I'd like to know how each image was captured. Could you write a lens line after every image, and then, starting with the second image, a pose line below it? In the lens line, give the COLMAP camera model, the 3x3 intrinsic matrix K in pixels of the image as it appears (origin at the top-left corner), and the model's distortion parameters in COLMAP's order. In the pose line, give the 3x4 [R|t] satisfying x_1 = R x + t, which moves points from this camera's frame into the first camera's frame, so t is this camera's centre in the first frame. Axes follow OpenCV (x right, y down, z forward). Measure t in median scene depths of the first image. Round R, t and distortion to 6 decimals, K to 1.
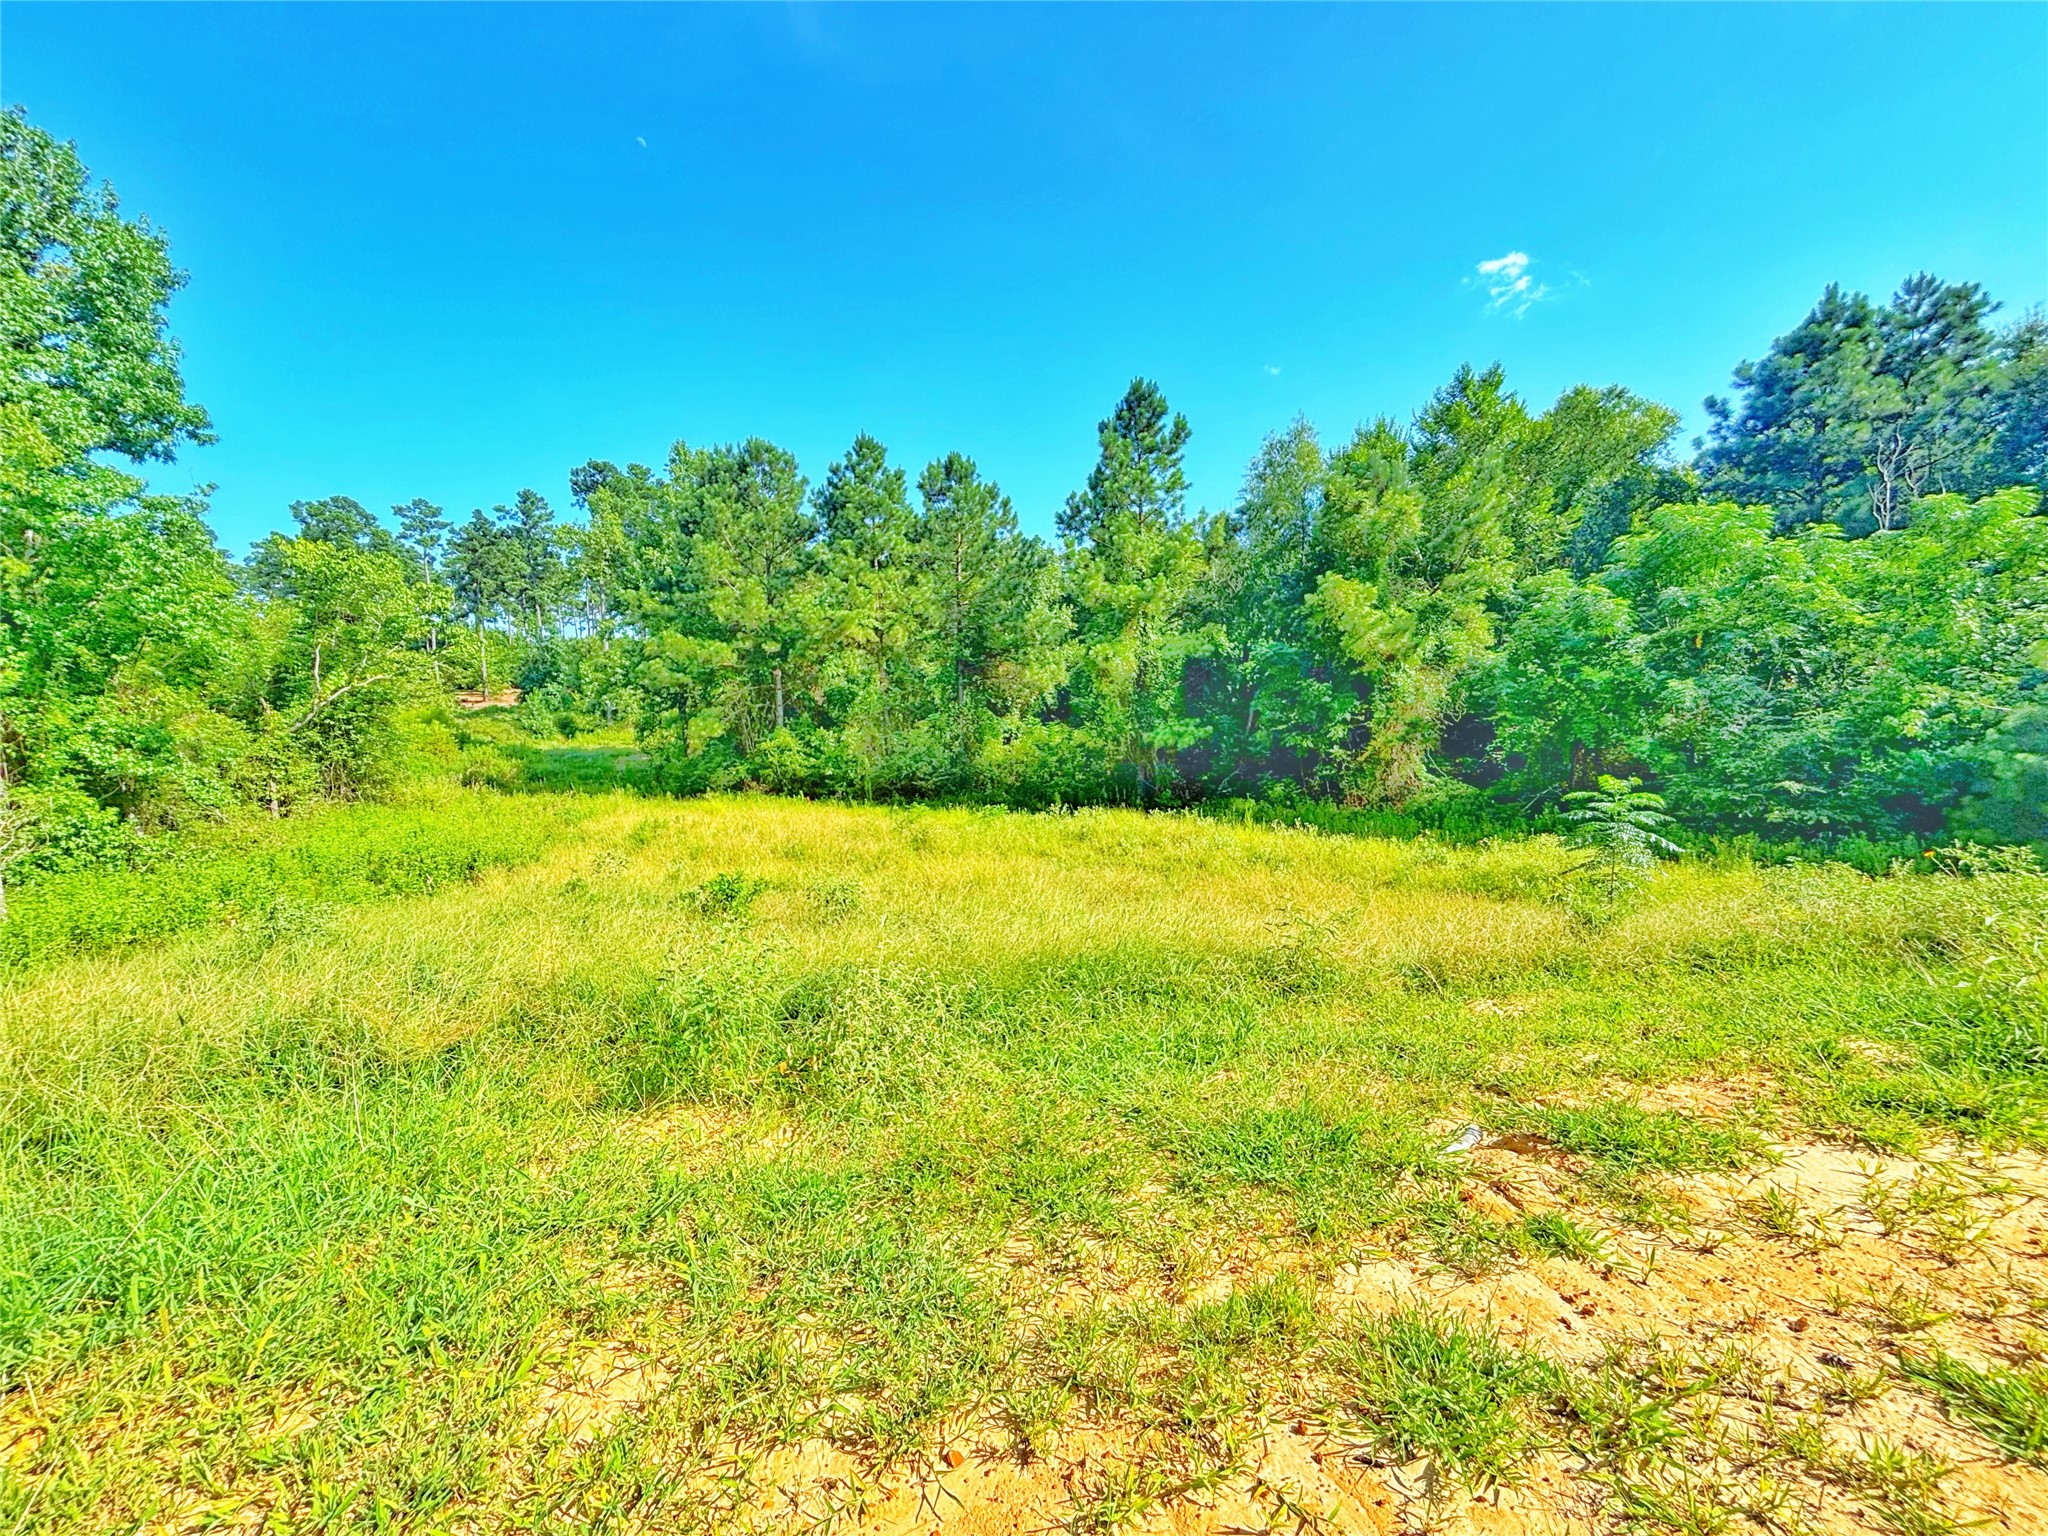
lens RADIAL K [[834.1, 0, 1024.9], [0, 834.1, 775.5], [0, 0, 1]] dist [0.004693, -0.003204]
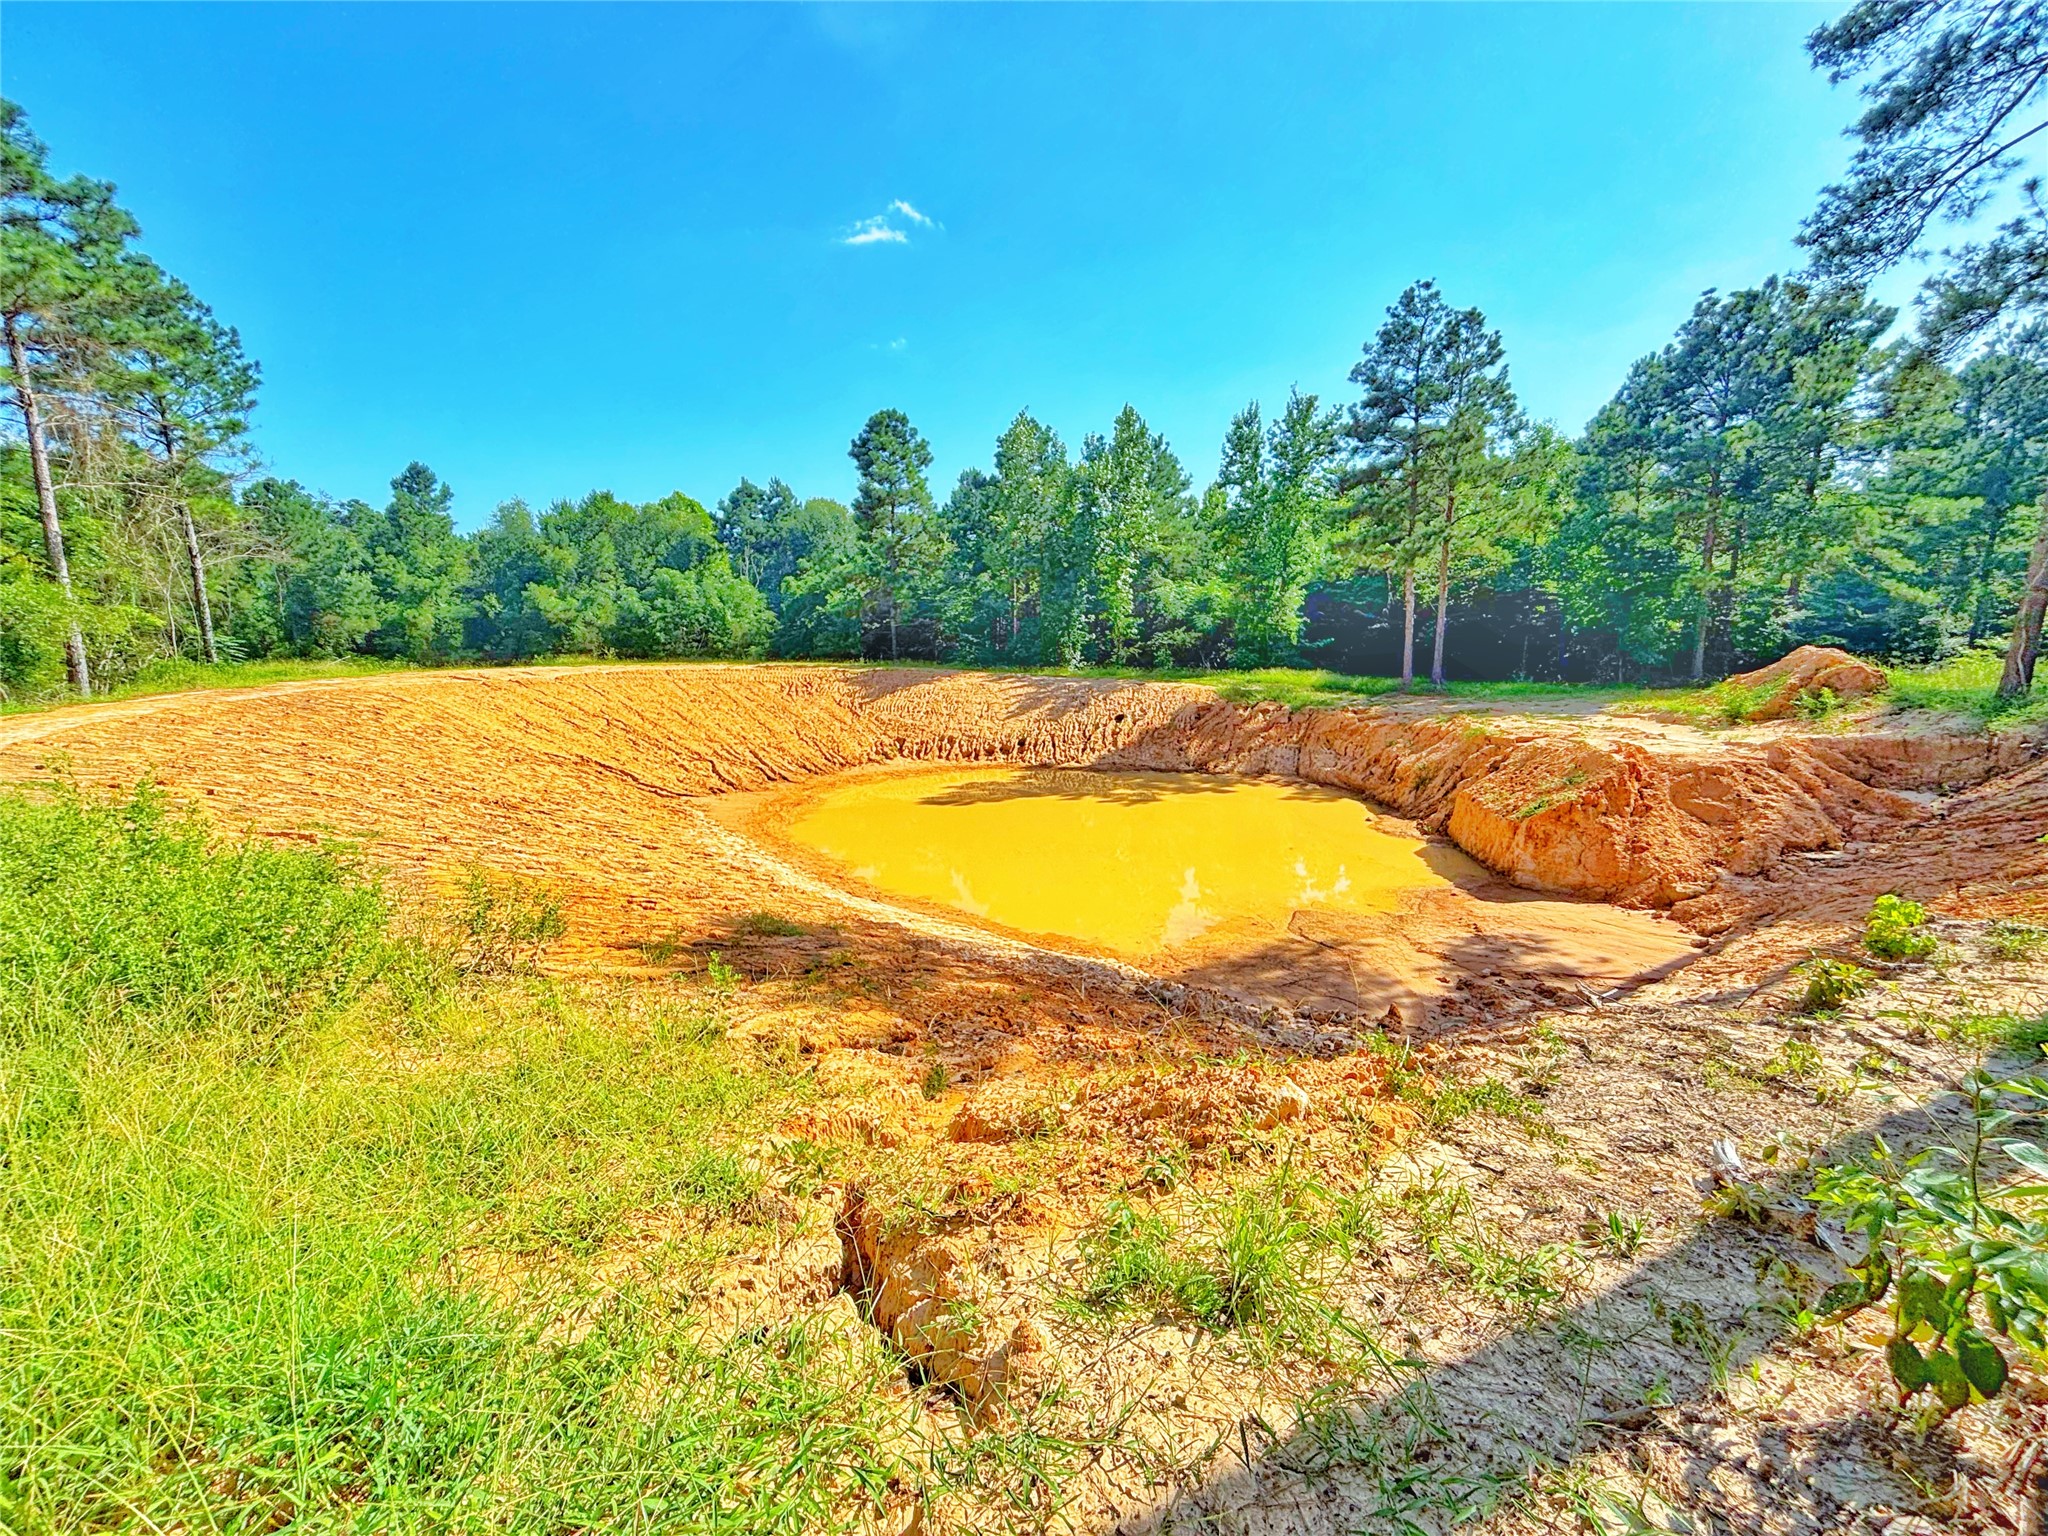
lens RADIAL K [[834.1, 0, 1024.9], [0, 834.1, 775.5], [0, 0, 1]] dist [0.004693, -0.003204]
pose [[0.729759, -0.091360, 0.677573, -0.207621], [0.057110, 0.995714, 0.072748, 0.164267], [-0.681315, -0.014393, 0.731849, -1.354899]]
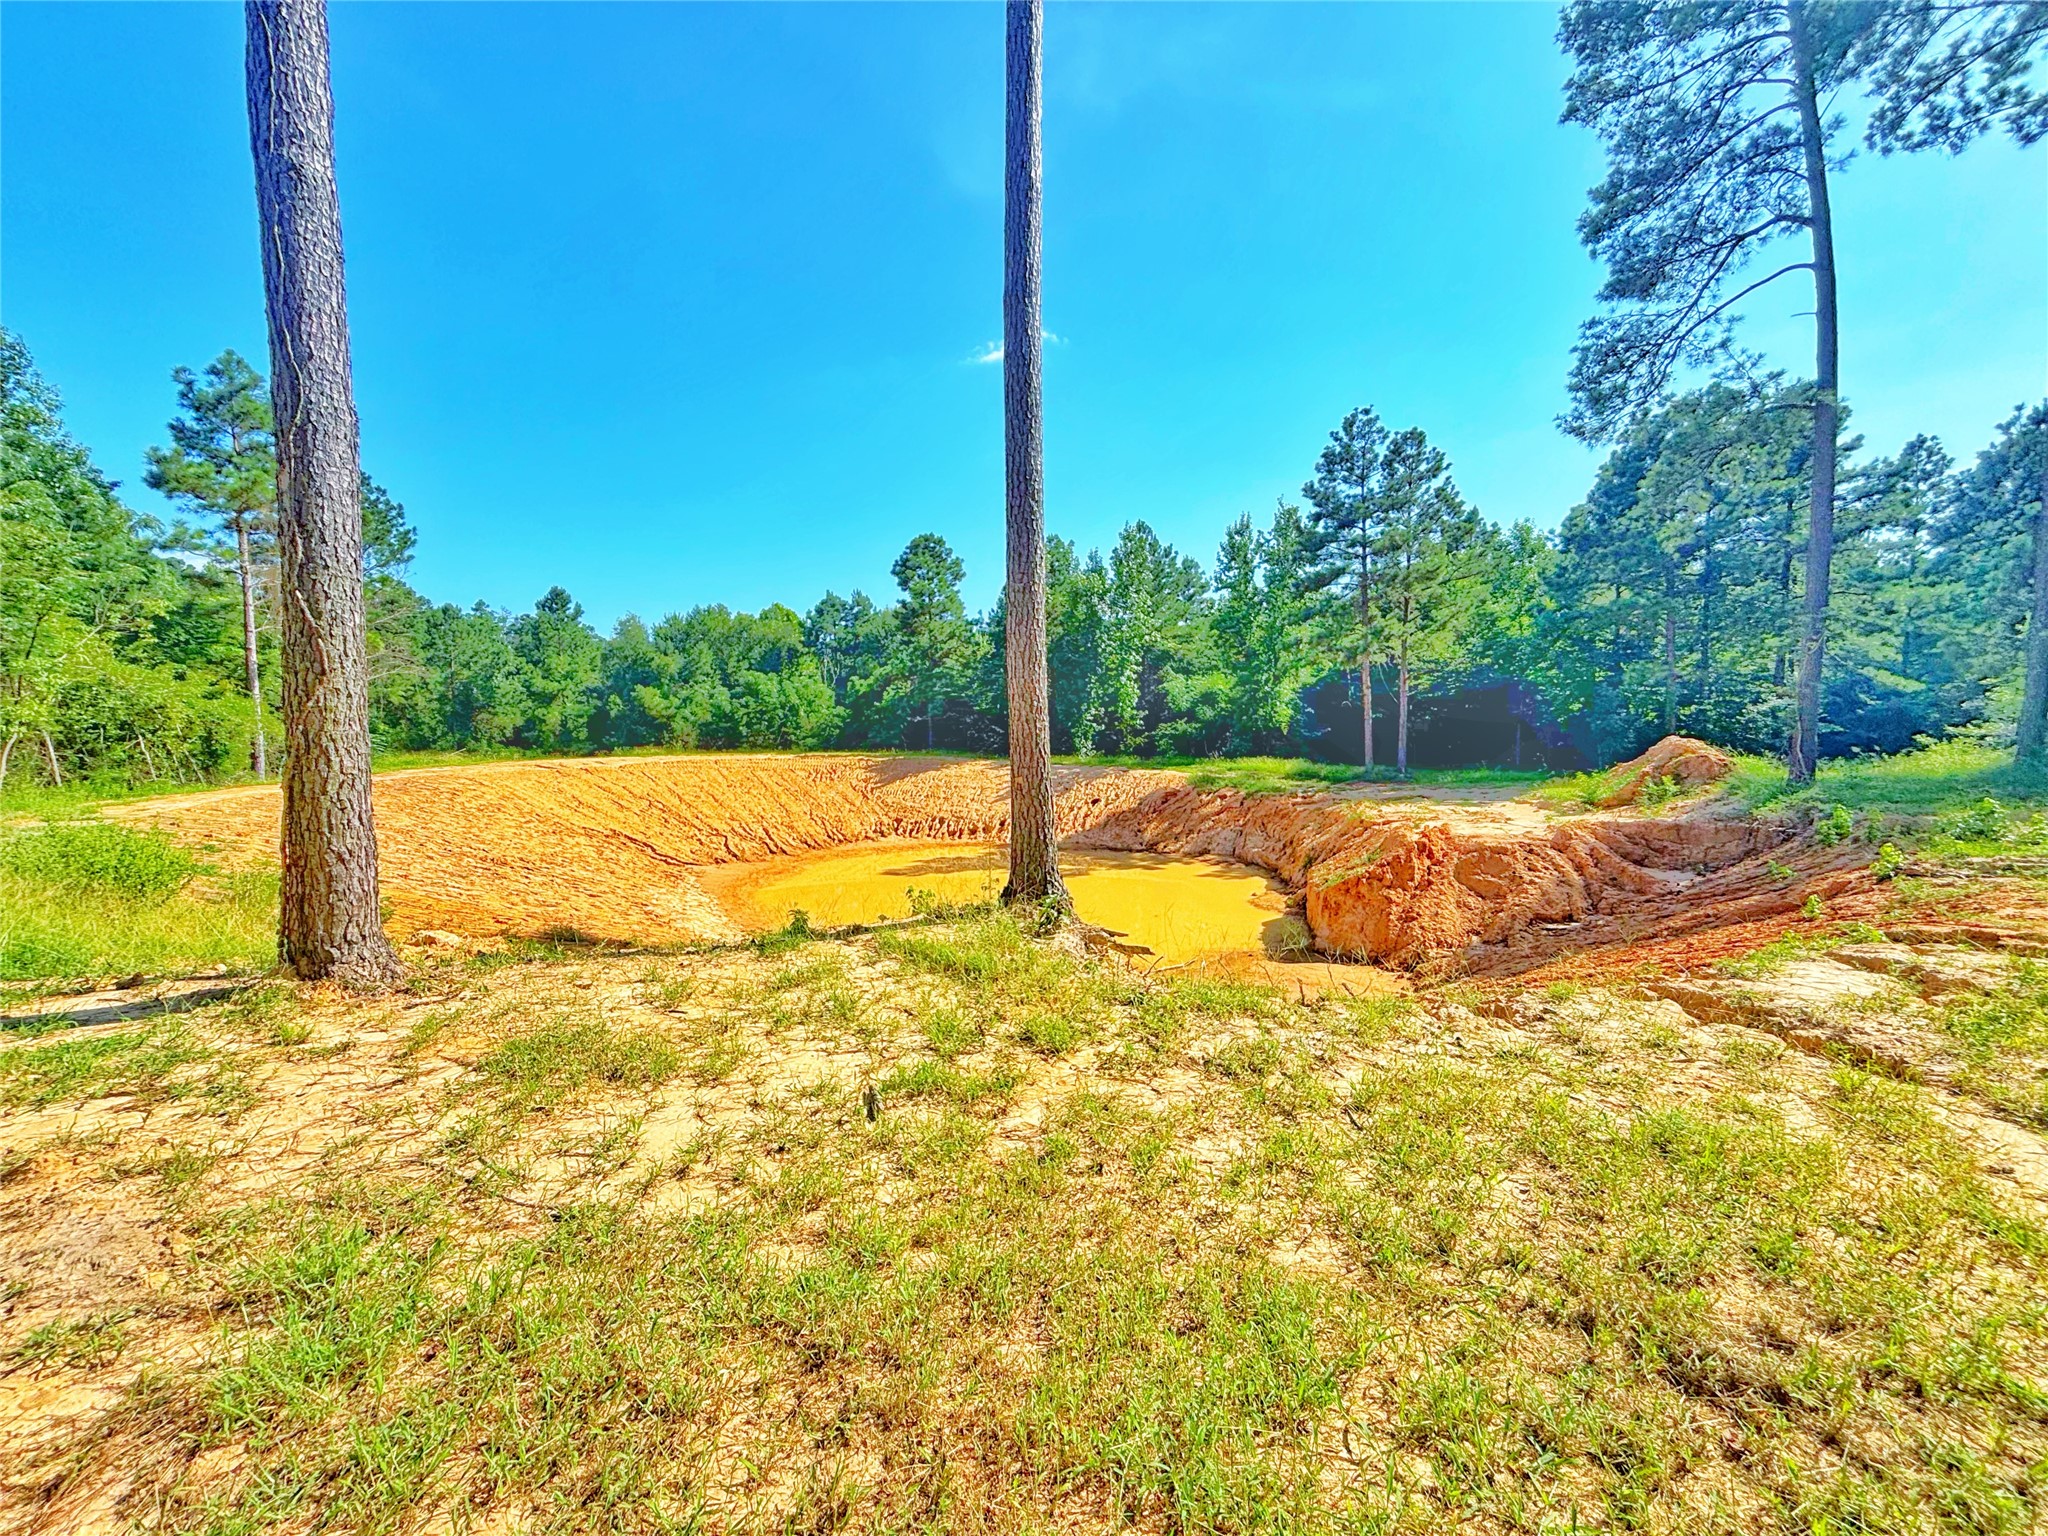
lens RADIAL K [[832.5, 0, 1024.0], [0, 832.5, 768.0], [0, 0, 1]] dist [0.029366, -0.018699]
pose [[0.822283, -0.015402, 0.568871, -0.127538], [0.051333, 0.997566, -0.047192, 0.179532], [-0.566759, 0.068007, 0.821072, -1.589407]]
